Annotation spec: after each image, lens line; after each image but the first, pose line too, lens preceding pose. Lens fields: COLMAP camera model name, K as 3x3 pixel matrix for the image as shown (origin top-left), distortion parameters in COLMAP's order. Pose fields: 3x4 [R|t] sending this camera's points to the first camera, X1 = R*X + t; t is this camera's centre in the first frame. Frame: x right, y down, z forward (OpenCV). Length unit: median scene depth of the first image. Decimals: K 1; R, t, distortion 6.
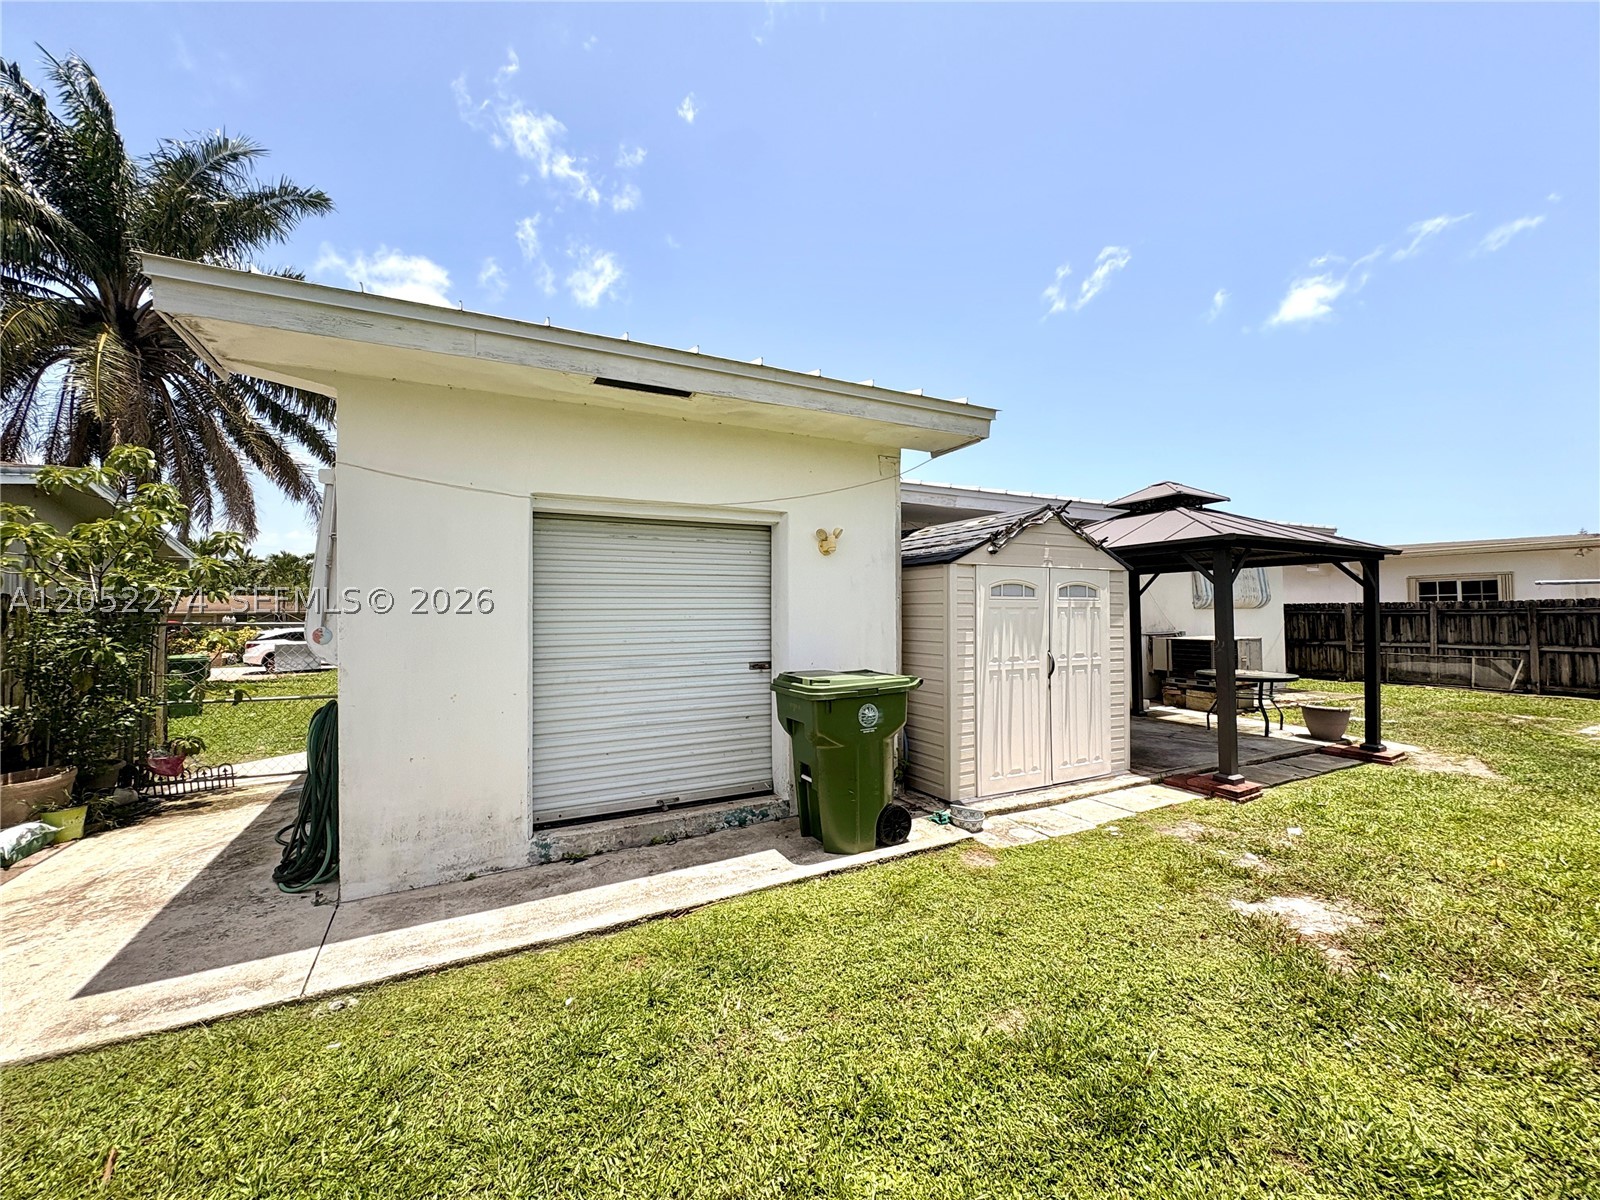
lens RADIAL K [[644.3, 0, 798.9], [0, 644.3, 602.3], [0, 0, 1]] dist [-0.007264, 0.000394]
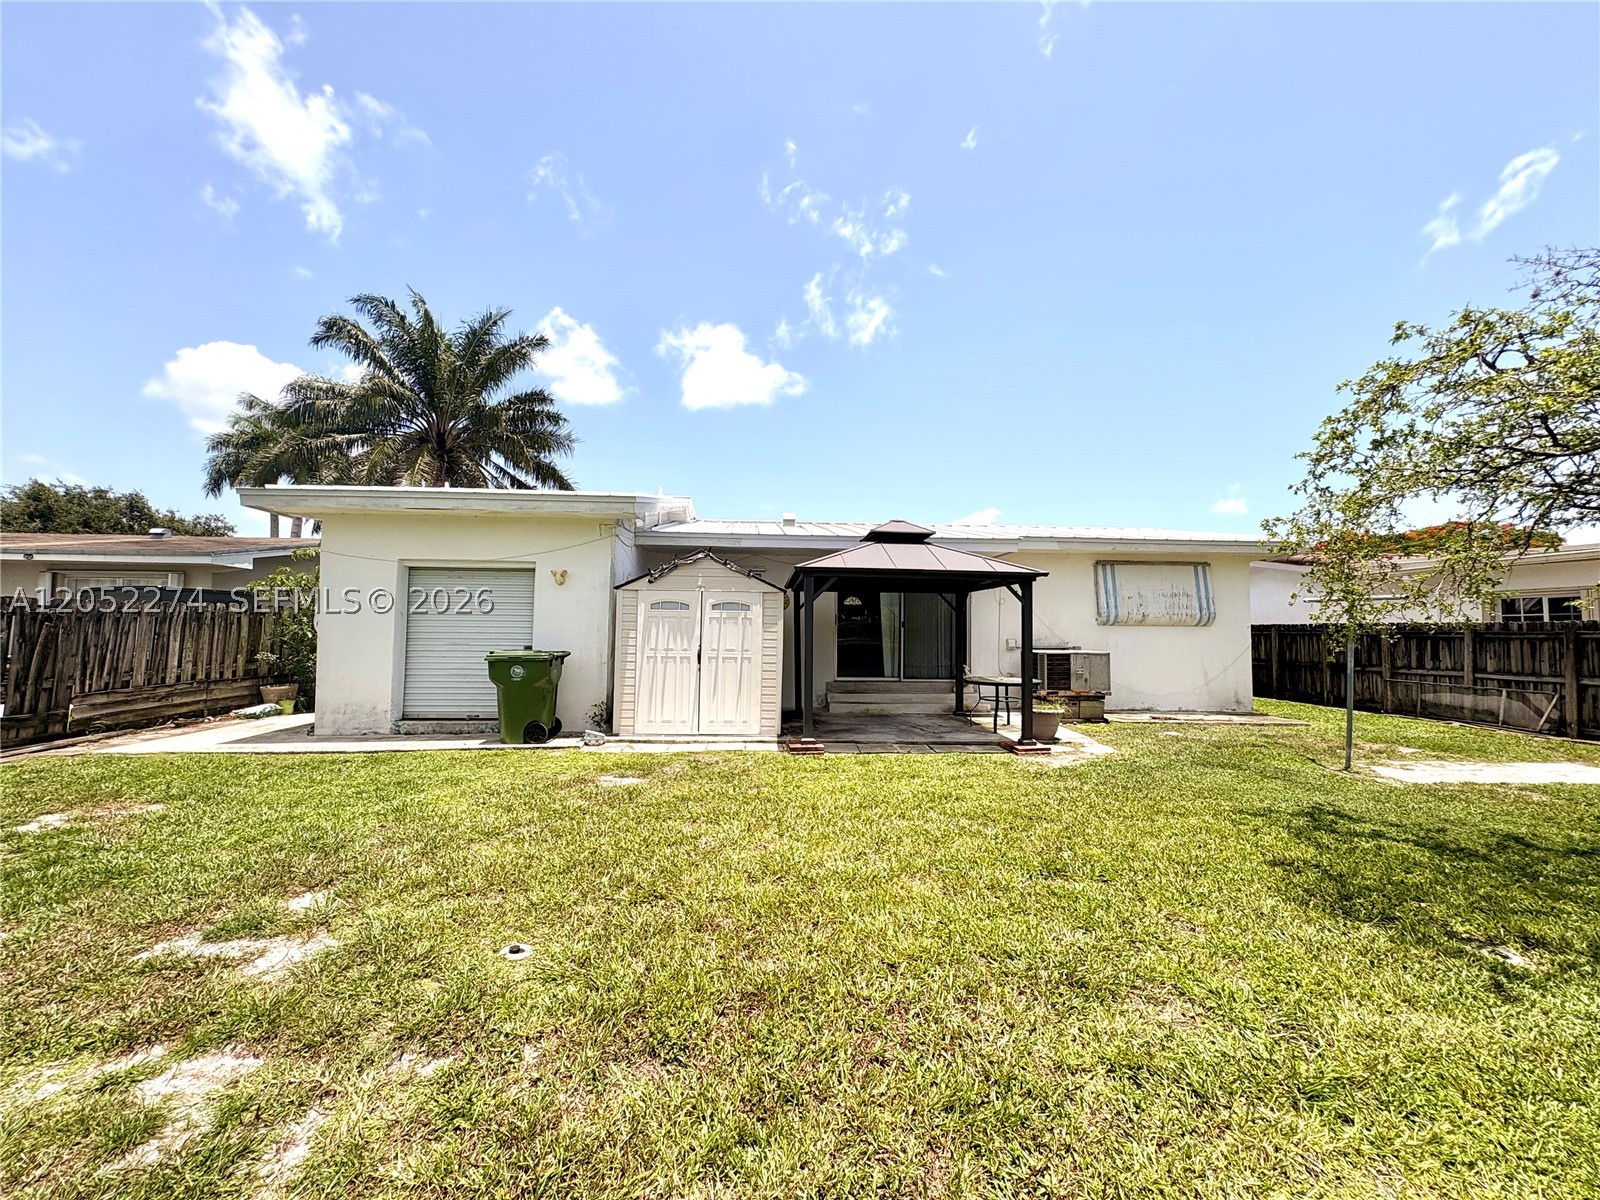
lens RADIAL K [[644.3, 0, 798.9], [0, 644.3, 602.3], [0, 0, 1]] dist [-0.007264, 0.000394]
pose [[0.913288, 0.000381, -0.407315, 0.784834], [-0.011376, 0.999633, -0.024572, 0.005052], [0.407157, 0.027075, 0.912957, -0.187828]]
